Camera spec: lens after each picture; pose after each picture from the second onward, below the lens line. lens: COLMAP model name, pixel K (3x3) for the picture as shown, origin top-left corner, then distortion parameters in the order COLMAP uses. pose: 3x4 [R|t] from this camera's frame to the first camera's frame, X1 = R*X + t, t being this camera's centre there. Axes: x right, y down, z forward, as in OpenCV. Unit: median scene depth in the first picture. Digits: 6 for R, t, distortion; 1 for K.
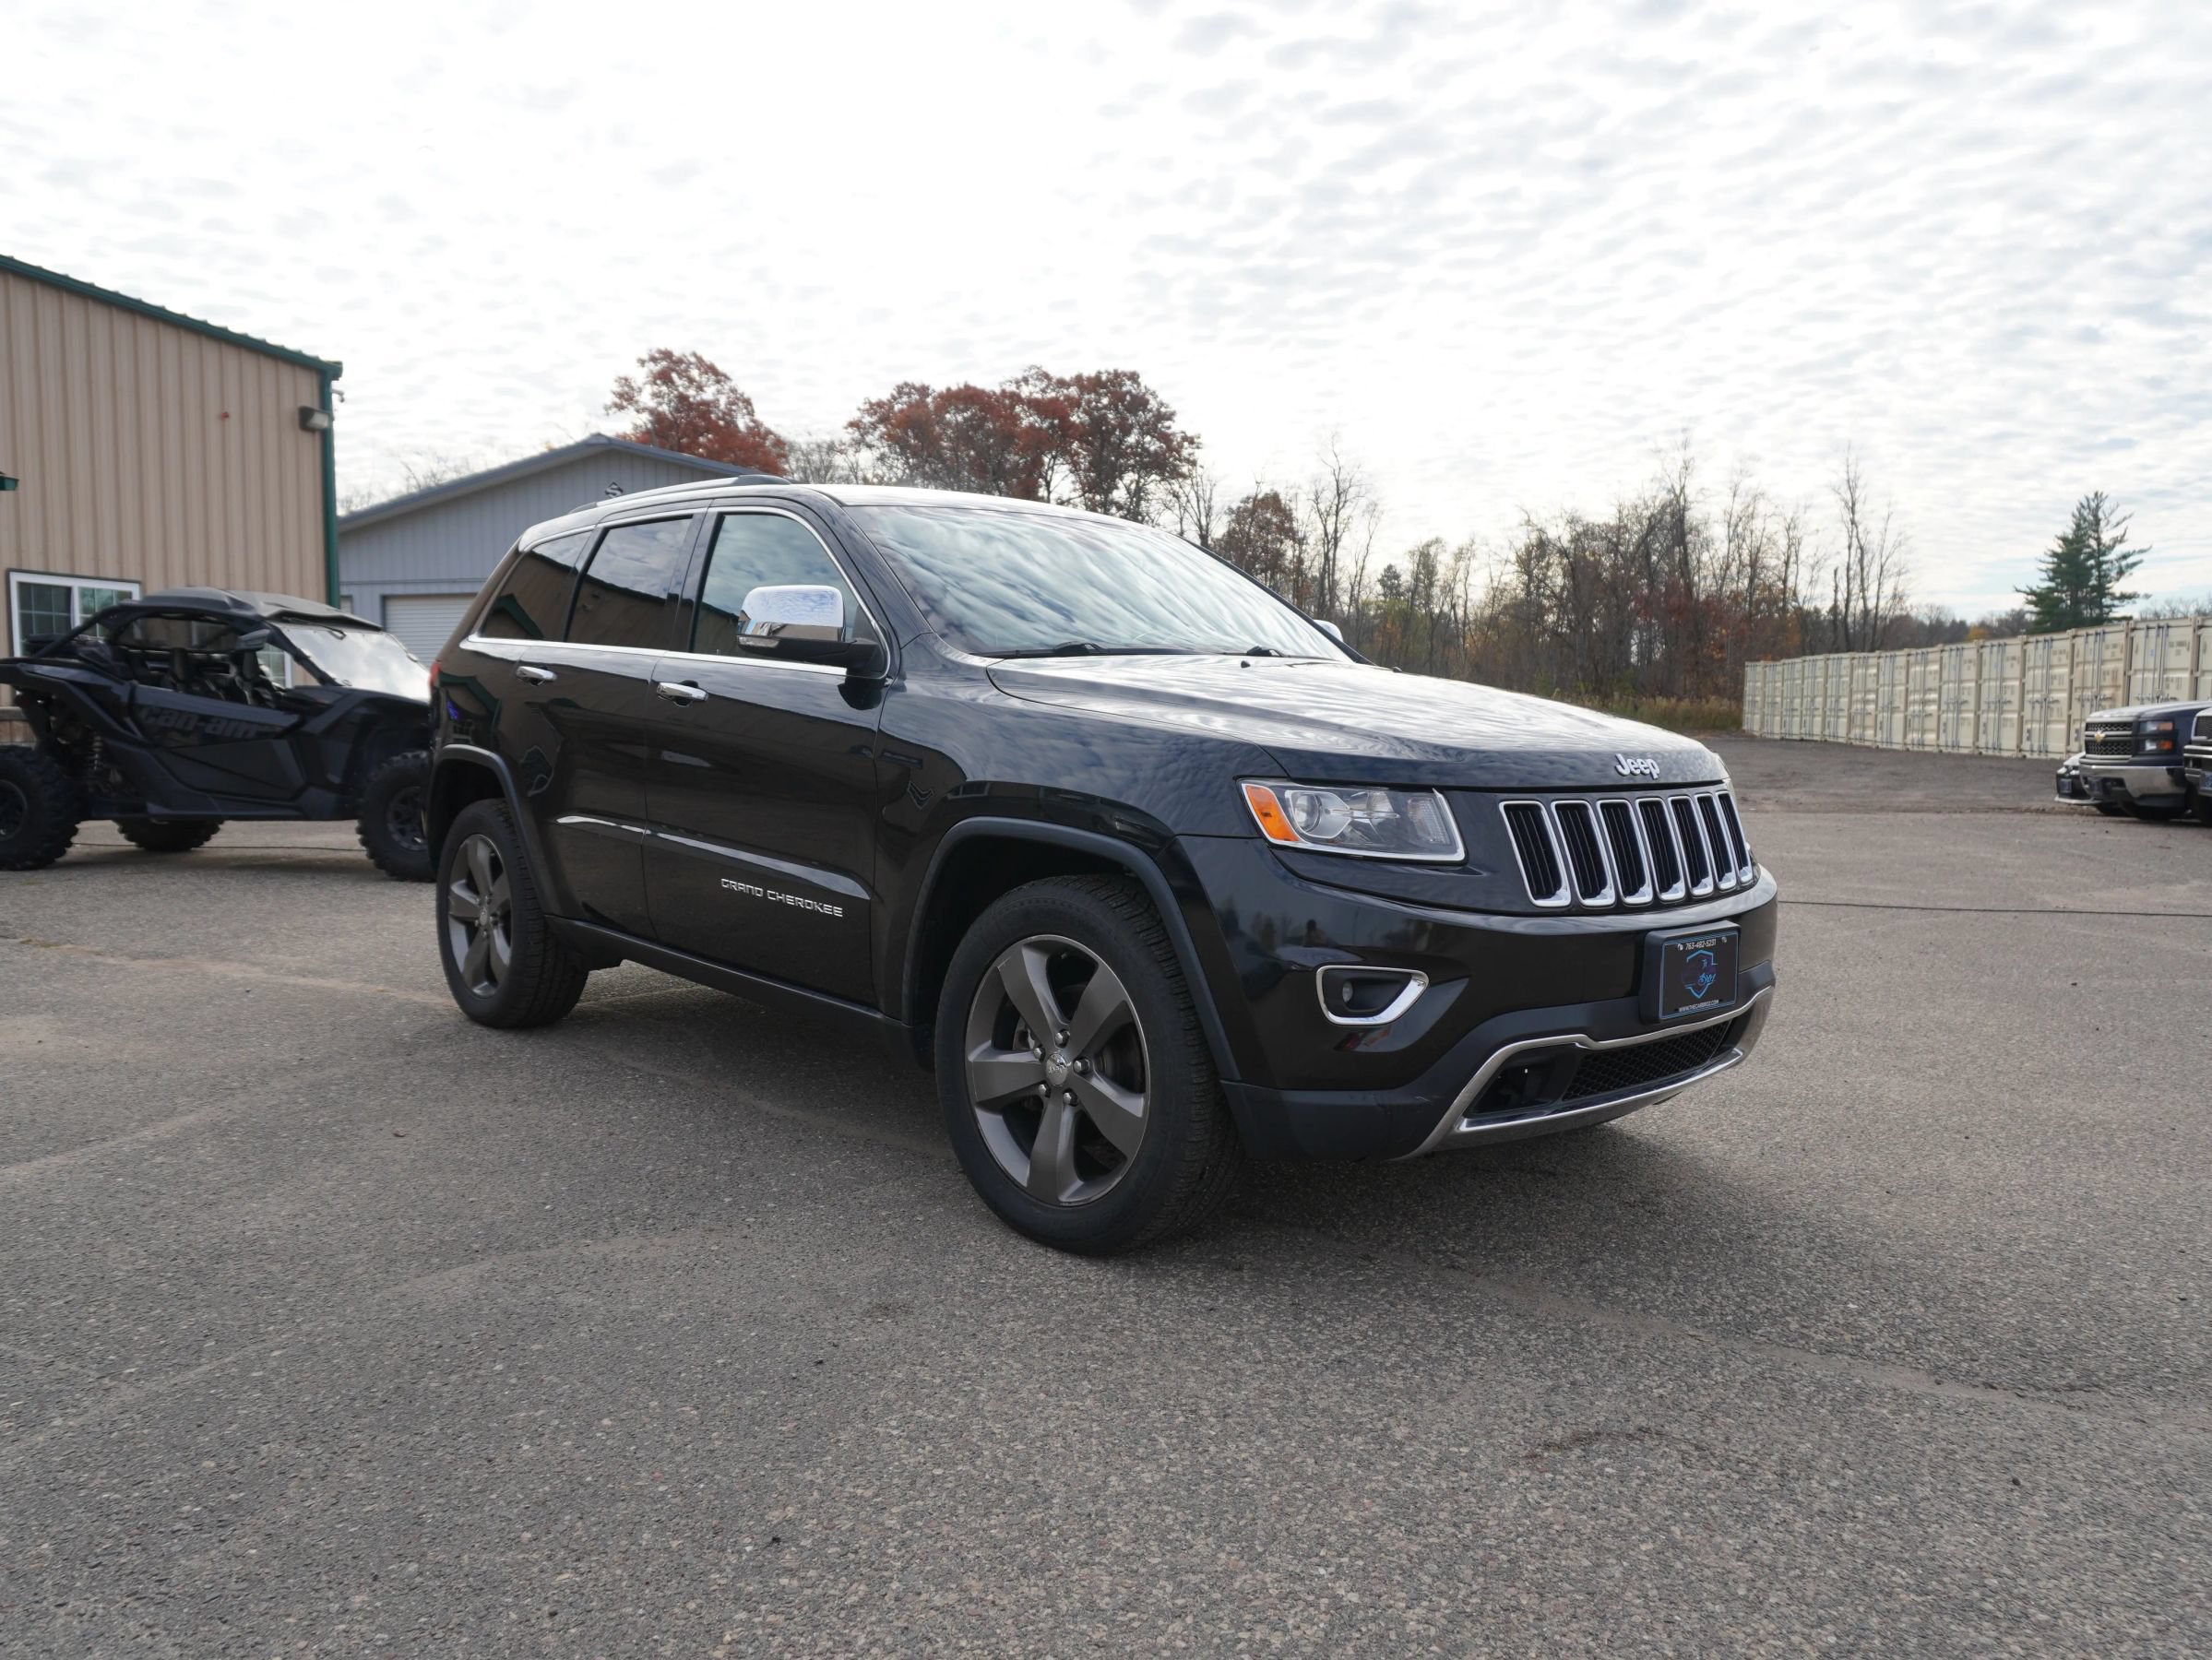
lens RADIAL K [[1630.7, 0, 1151.7], [0, 1630.7, 834.4], [0, 0, 1]] dist [-0.022377, -0.000886]
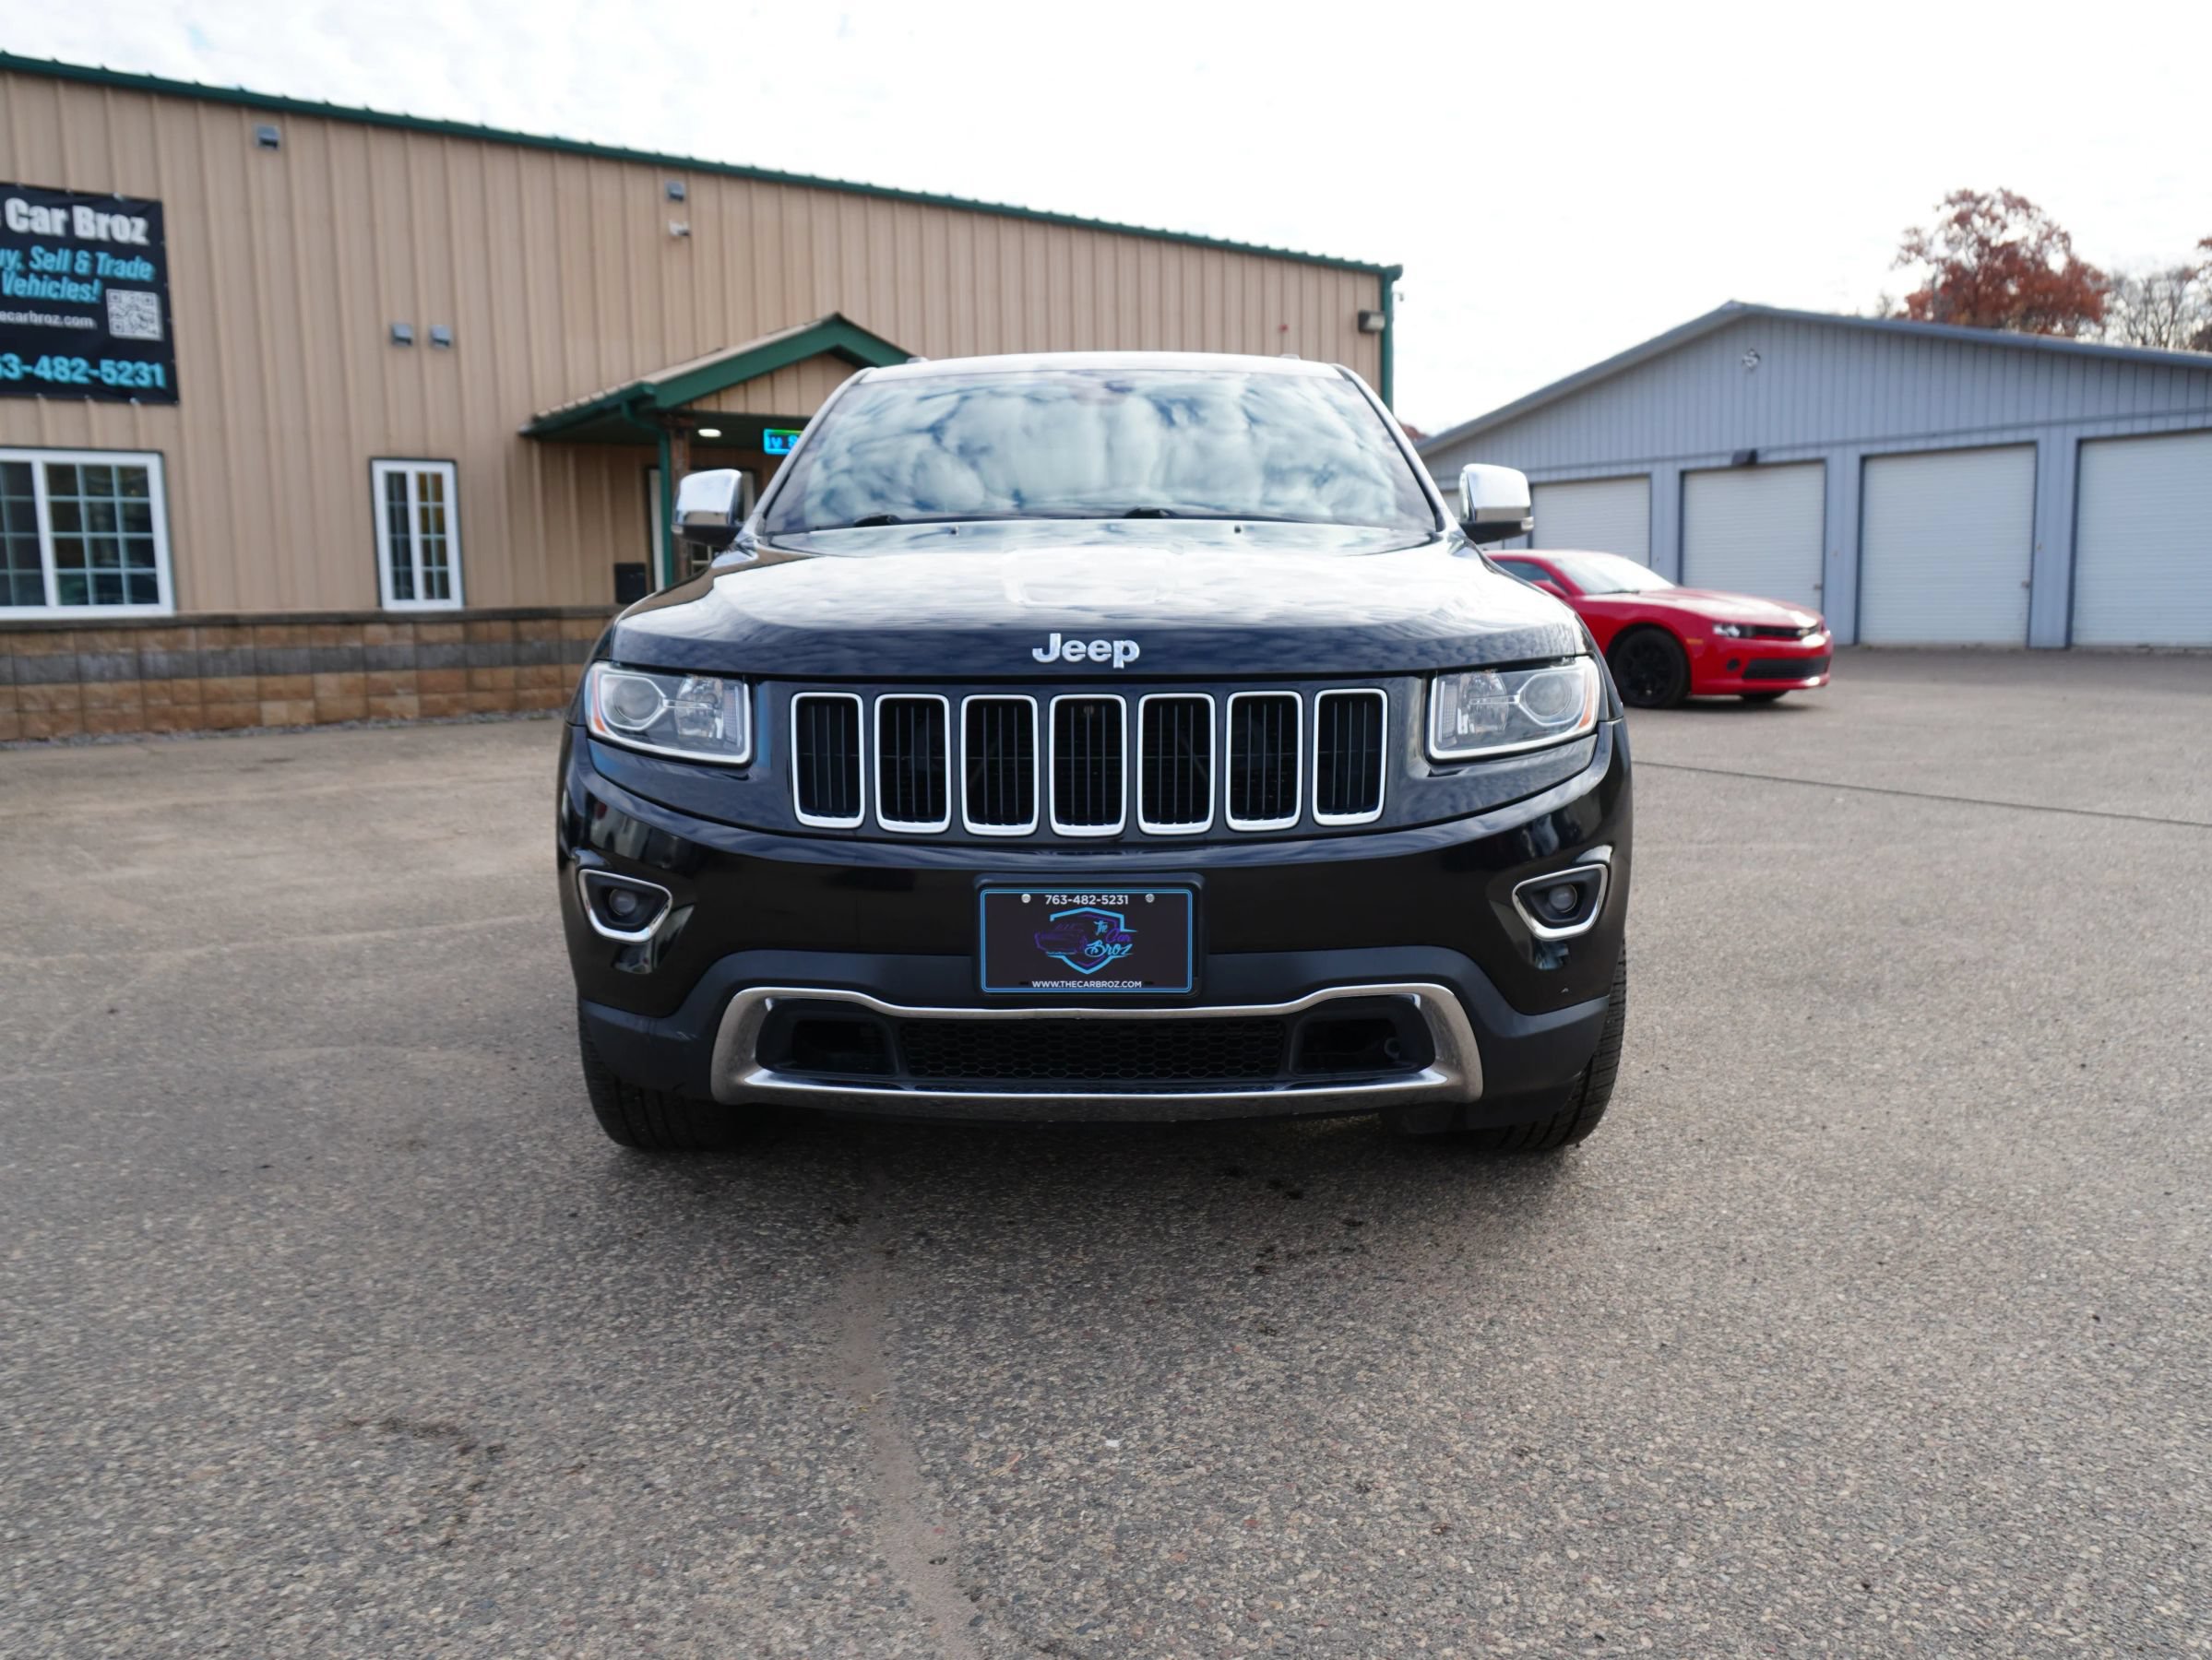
lens RADIAL K [[1664.1, 0, 1137.1], [0, 1664.1, 826.6], [0, 0, 1]] dist [-0.050669, 0.039237]
pose [[0.734139, 0.079247, -0.674359, 0.649875], [-0.035258, 0.996275, 0.078694, -0.018501], [0.678084, -0.033996, 0.734198, 0.364328]]
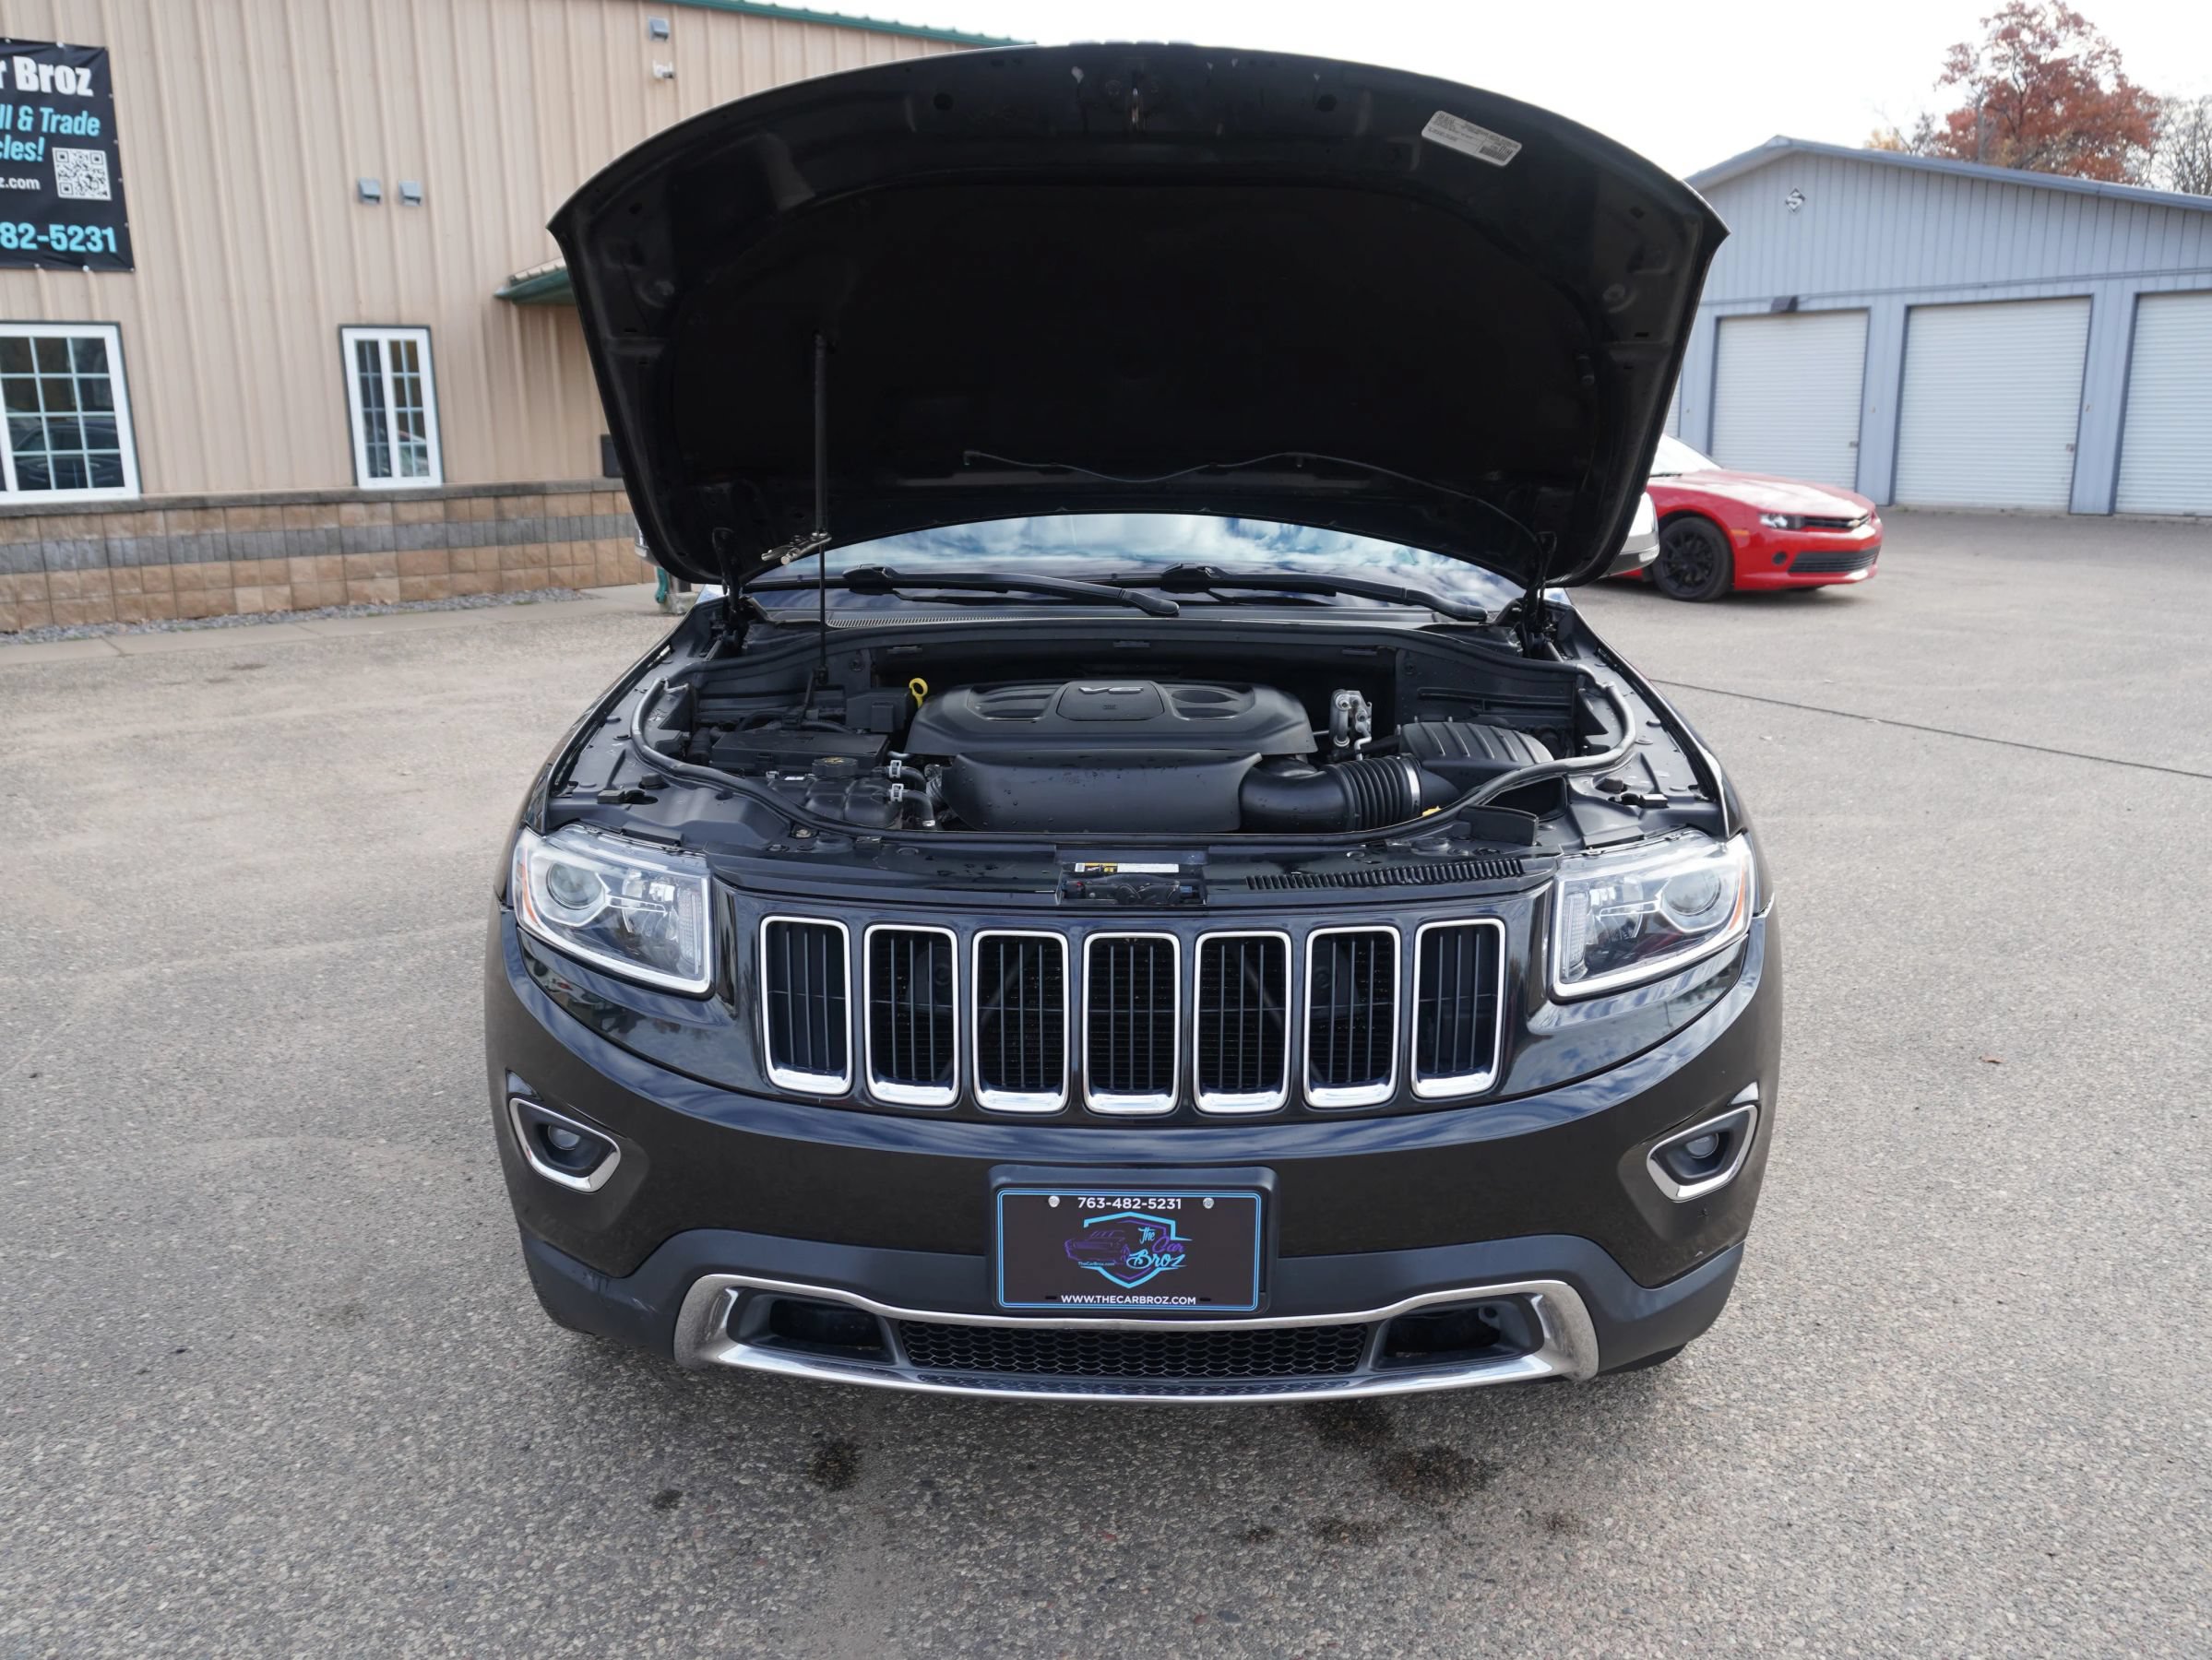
lens RADIAL K [[1674.6, 0, 1133.5], [0, 1674.6, 834.7], [0, 0, 1]] dist [-0.051855, 0.020099]
pose [[0.729764, 0.152225, -0.666538, 0.551488], [-0.040697, 0.982842, 0.179906, -0.125918], [0.682487, -0.104163, 0.723437, 0.444869]]
